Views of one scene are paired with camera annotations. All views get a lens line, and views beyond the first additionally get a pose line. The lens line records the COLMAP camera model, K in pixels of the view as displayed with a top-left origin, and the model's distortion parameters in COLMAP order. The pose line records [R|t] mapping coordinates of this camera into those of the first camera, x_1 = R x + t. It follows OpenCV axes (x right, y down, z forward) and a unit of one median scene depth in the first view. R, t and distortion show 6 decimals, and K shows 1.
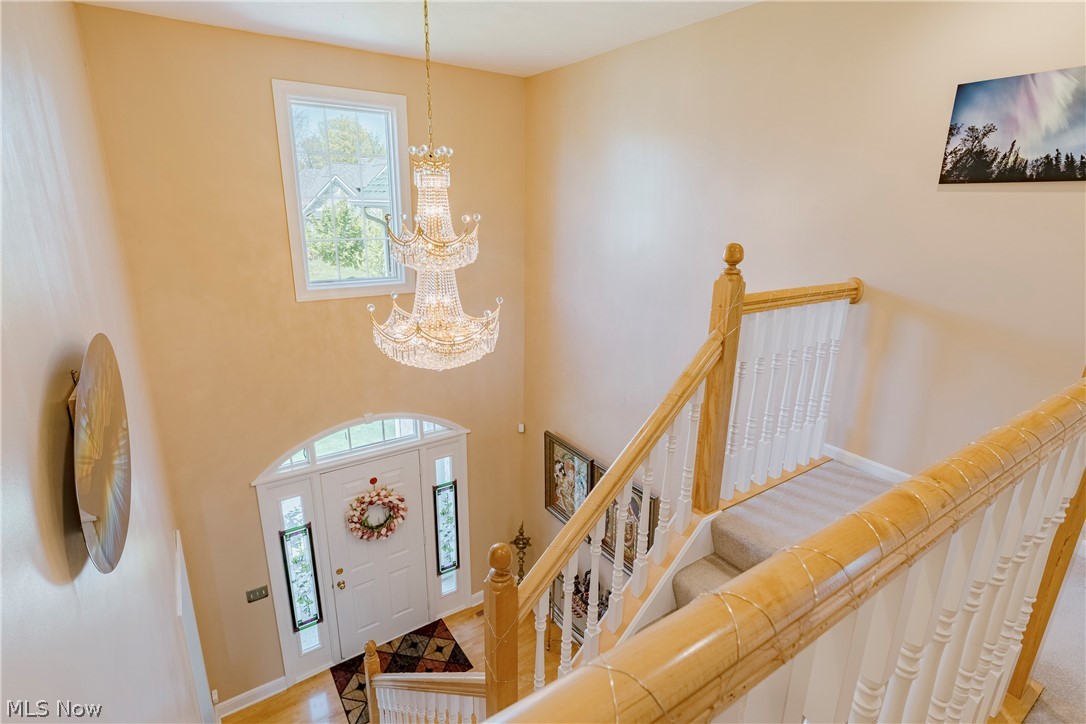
lens RADIAL K [[528.6, 0, 543.9], [0, 528.6, 366.7], [0, 0, 1]] dist [0.001830, 0.000813]
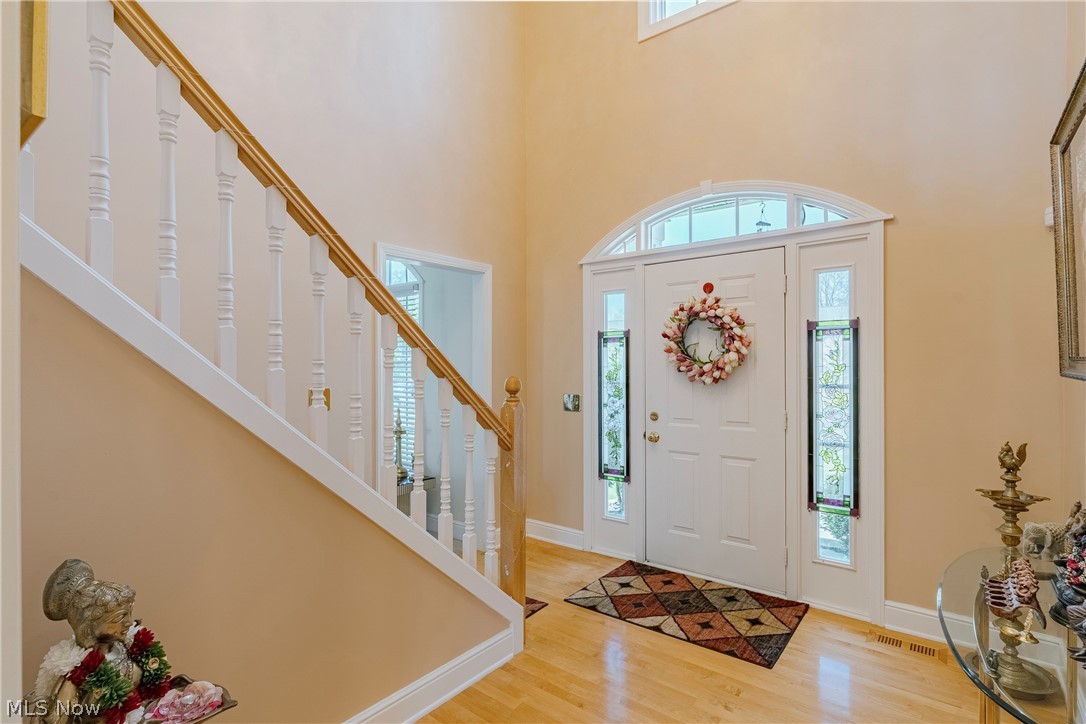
lens RADIAL K [[528.6, 0, 549.9], [0, 528.6, 364.4], [0, 0, 1]] dist [0.001830, 0.000813]
pose [[0.309279, -0.011633, -0.950900, 0.250066], [-0.268496, 0.958175, -0.099049, 0.414366], [0.912281, 0.285947, 0.293220, 0.615474]]
